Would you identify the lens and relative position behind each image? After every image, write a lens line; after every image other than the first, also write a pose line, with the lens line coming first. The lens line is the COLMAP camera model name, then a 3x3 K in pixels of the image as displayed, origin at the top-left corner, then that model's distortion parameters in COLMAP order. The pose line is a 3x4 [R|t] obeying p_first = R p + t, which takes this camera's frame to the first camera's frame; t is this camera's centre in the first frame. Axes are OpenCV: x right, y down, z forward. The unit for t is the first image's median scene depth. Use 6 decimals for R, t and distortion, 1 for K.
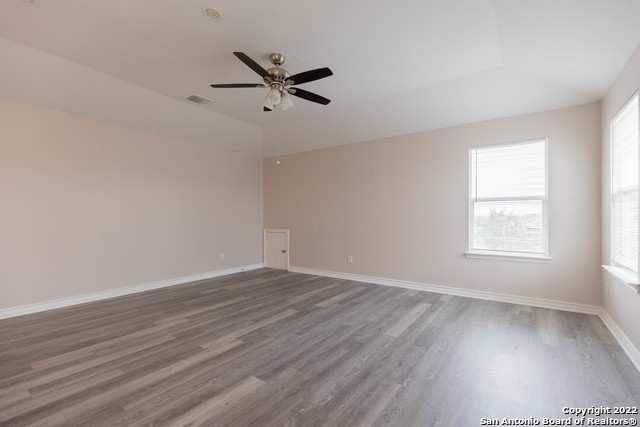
lens RADIAL K [[292.1, 0, 323.4], [0, 292.1, 215.7], [0, 0, 1]] dist [0.015337, -0.000268]
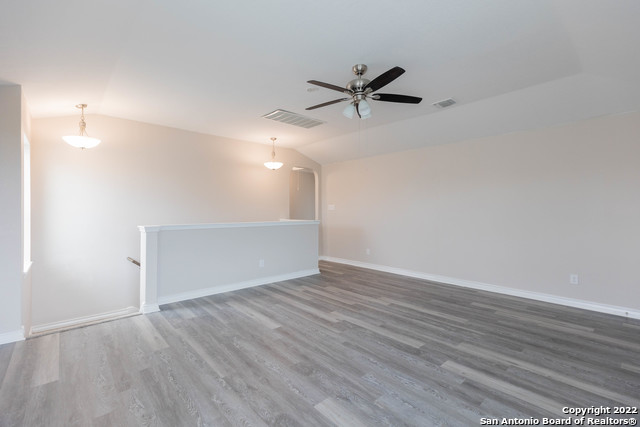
lens RADIAL K [[292.1, 0, 323.5], [0, 292.1, 212.0], [0, 0, 1]] dist [0.015337, -0.000268]
pose [[-0.230398, 0.006041, -0.973078, 0.886664], [0.007180, 0.999964, 0.004508, -0.046759], [0.973070, -0.005948, -0.230433, 1.144851]]
